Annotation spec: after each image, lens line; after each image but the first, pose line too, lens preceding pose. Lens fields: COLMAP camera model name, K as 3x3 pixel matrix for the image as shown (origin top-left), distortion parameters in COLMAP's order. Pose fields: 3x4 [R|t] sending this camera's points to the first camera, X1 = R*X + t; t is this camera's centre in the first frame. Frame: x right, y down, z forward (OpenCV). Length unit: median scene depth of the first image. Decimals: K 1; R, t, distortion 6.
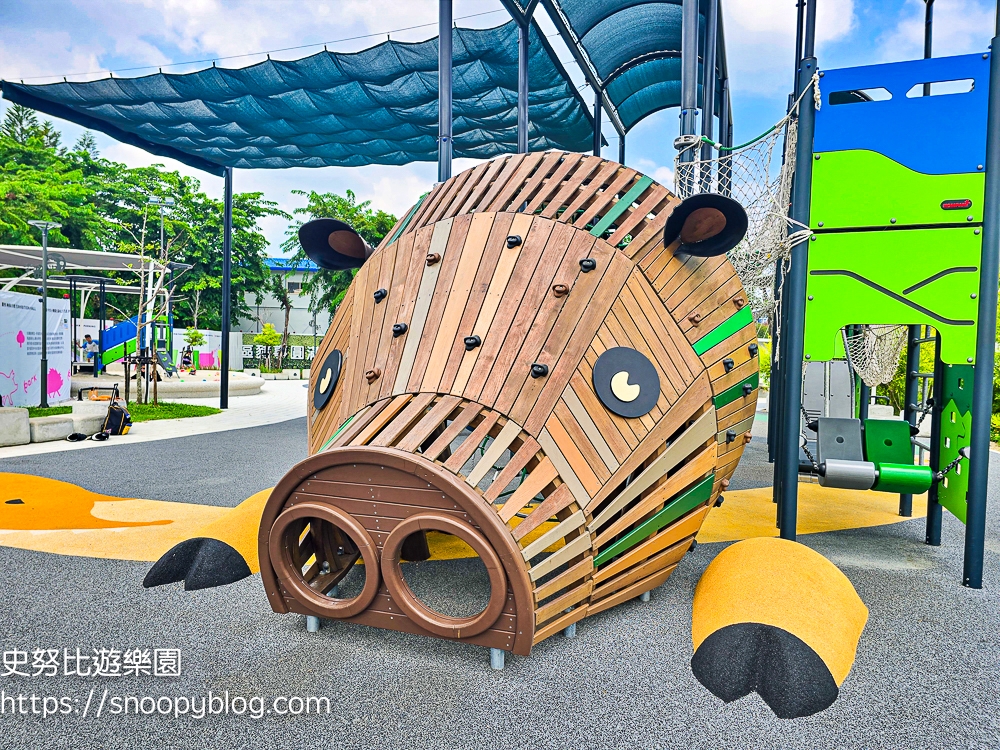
lens RADIAL K [[685.0, 0, 491.4], [0, 685.0, 377.7], [0, 0, 1]] dist [0.044665, -0.034760]
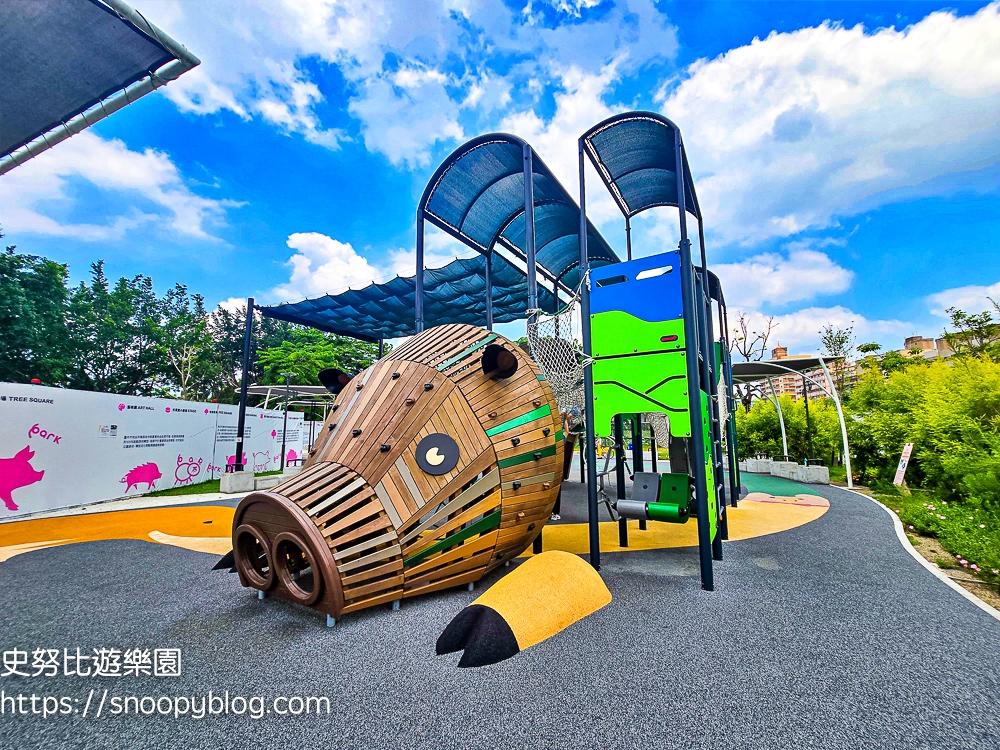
lens RADIAL K [[413.8, 0, 492.5], [0, 413.8, 376.7], [0, 0, 1]] dist [-0.004979, 0.001266]
pose [[0.980293, -0.055361, -0.189635, 0.411929], [0.021989, 0.984544, -0.173753, -0.000086], [0.196324, 0.166159, 0.966358, -0.008611]]
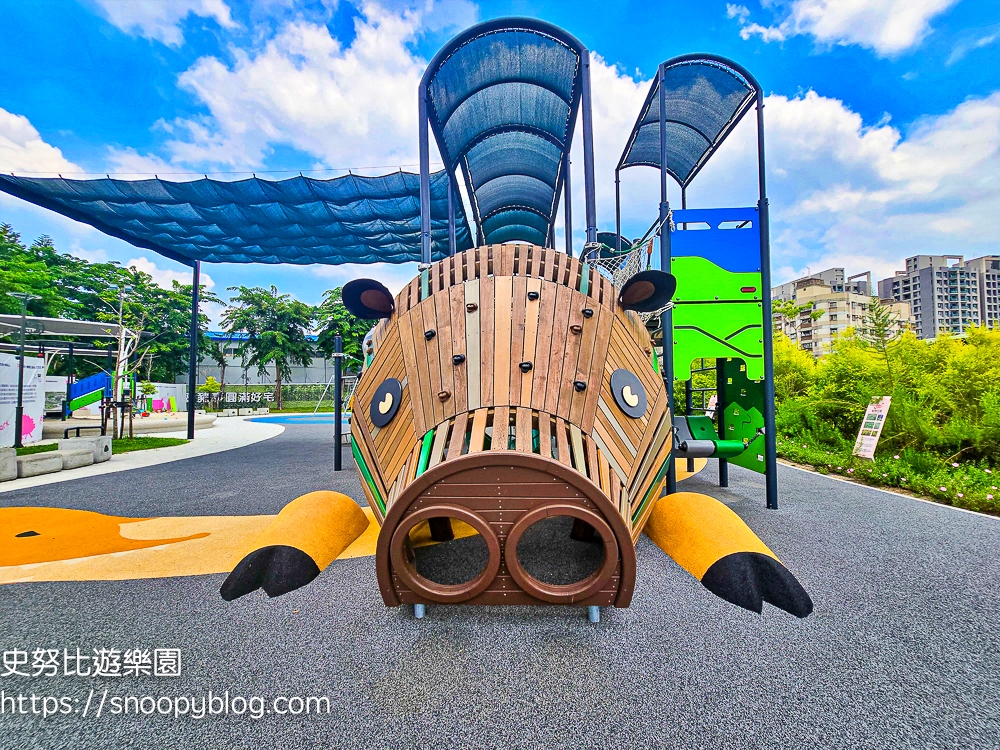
lens RADIAL K [[413.8, 0, 497.8], [0, 413.8, 379.8], [0, 0, 1]] dist [-0.004979, 0.001266]
pose [[0.949986, -0.022018, 0.311516, -0.250235], [0.042648, 0.997313, -0.059567, 0.013905], [-0.309367, 0.069874, 0.948372, 0.203376]]
